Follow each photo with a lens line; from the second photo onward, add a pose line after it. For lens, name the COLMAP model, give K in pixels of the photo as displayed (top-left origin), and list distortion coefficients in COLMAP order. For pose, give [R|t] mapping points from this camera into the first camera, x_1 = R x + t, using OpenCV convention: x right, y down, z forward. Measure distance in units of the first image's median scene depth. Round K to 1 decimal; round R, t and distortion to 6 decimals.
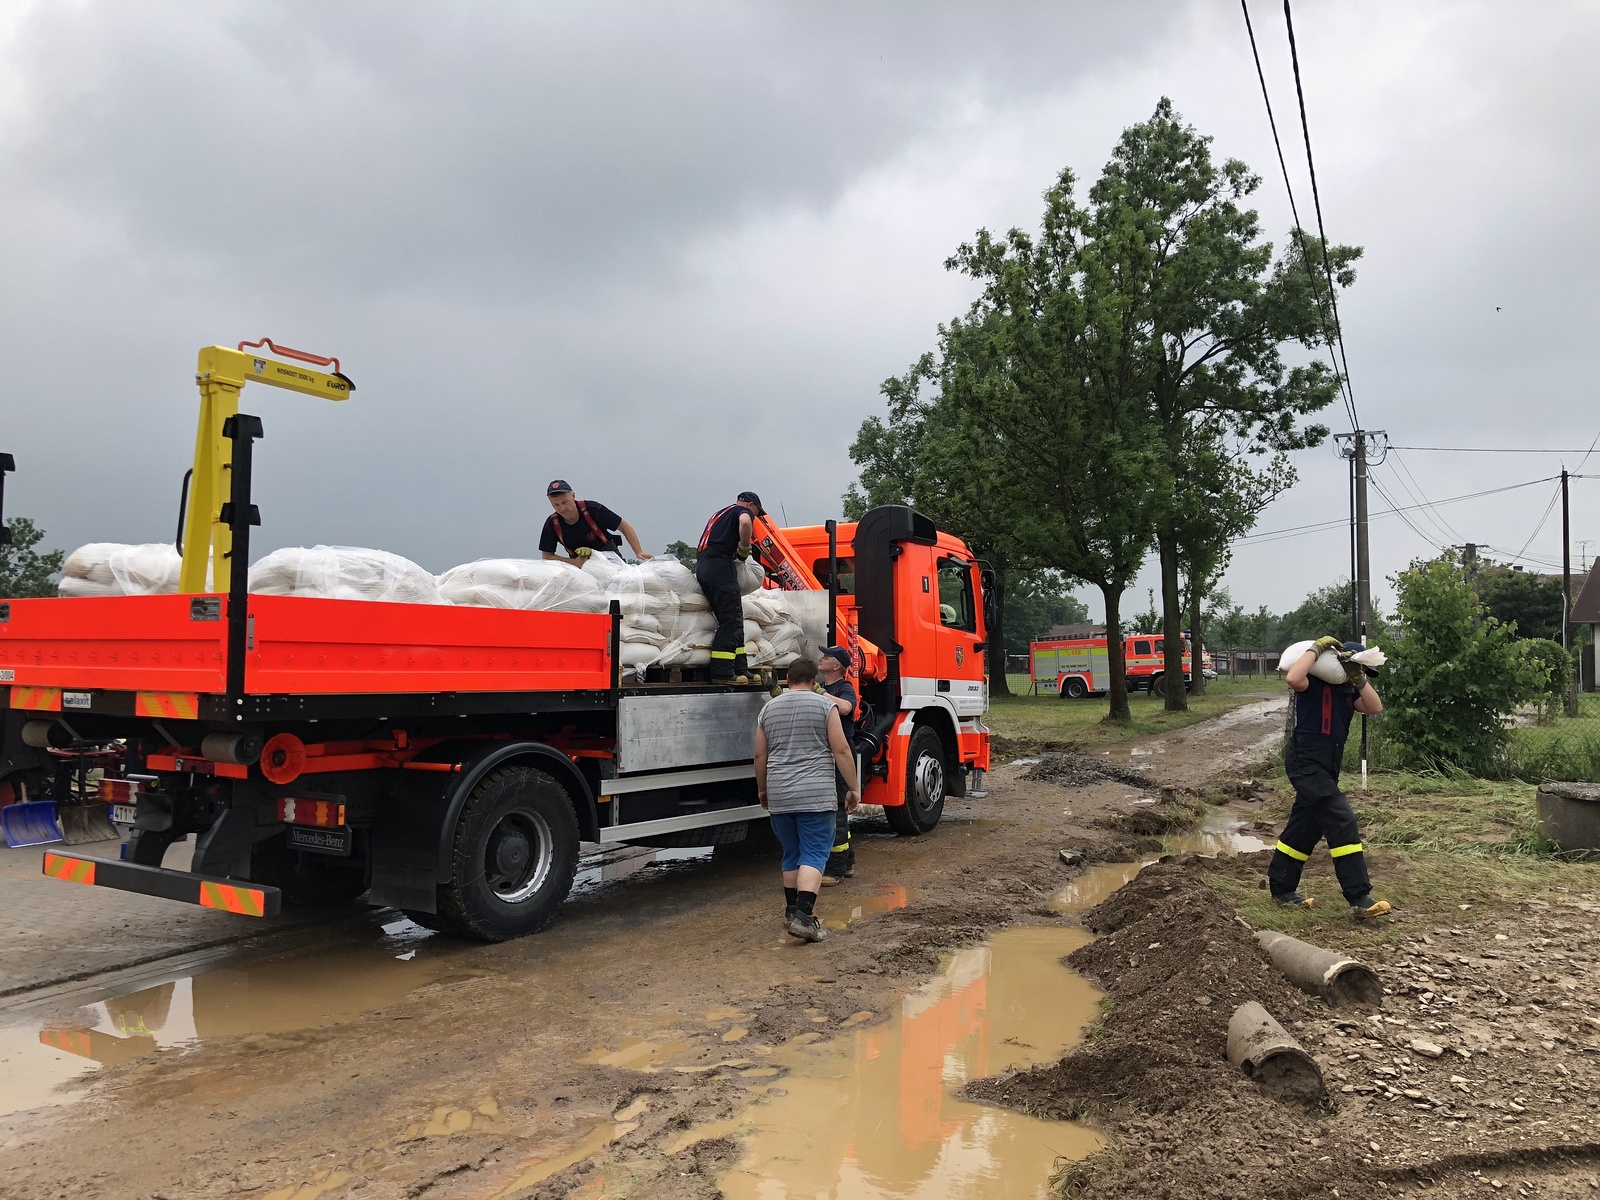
lens RADIAL K [[1274.8, 0, 798.0], [0, 1274.8, 594.5], [0, 0, 1]] dist [-0.003239, 0.000287]
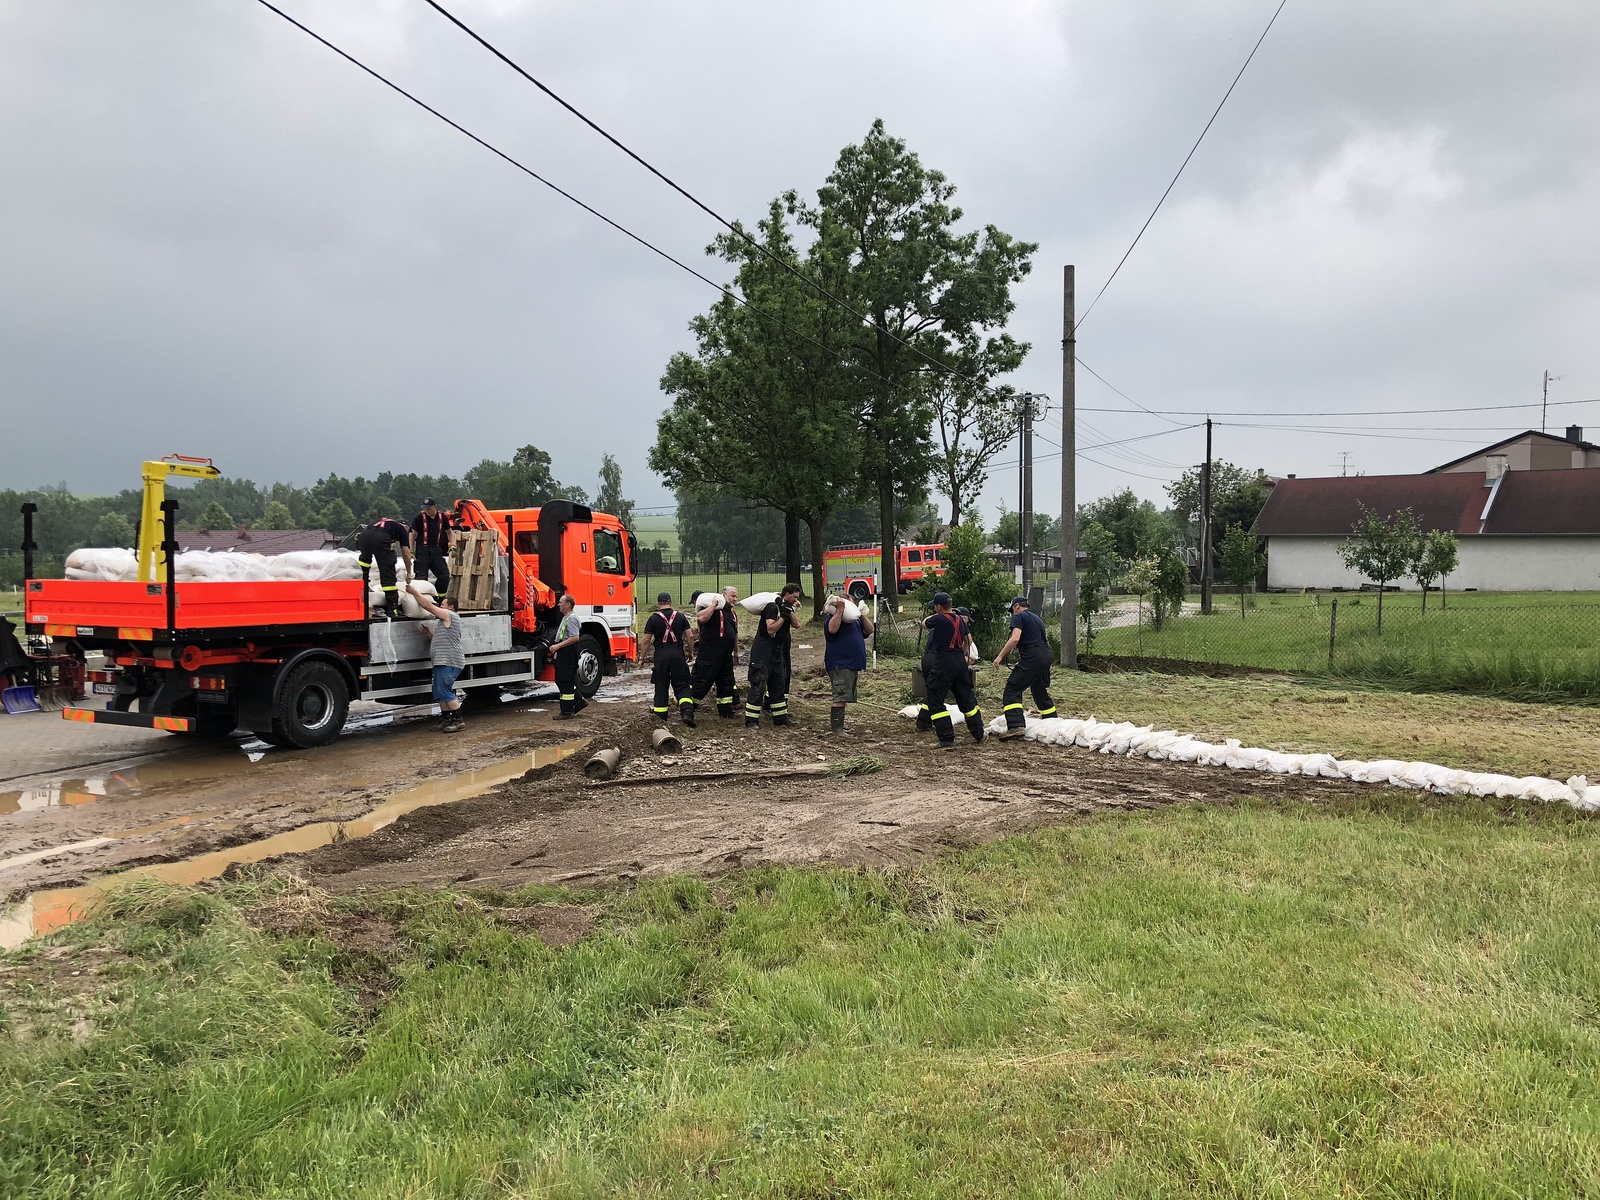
lens RADIAL K [[1274.8, 0, 798.0], [0, 1274.8, 594.5], [0, 0, 1]] dist [-0.003239, 0.000287]
pose [[0.994646, -0.008594, 0.102987, 0.298247], [0.000265, 0.996745, 0.080618, -0.115637], [-0.103344, -0.080159, 0.991410, -0.940643]]
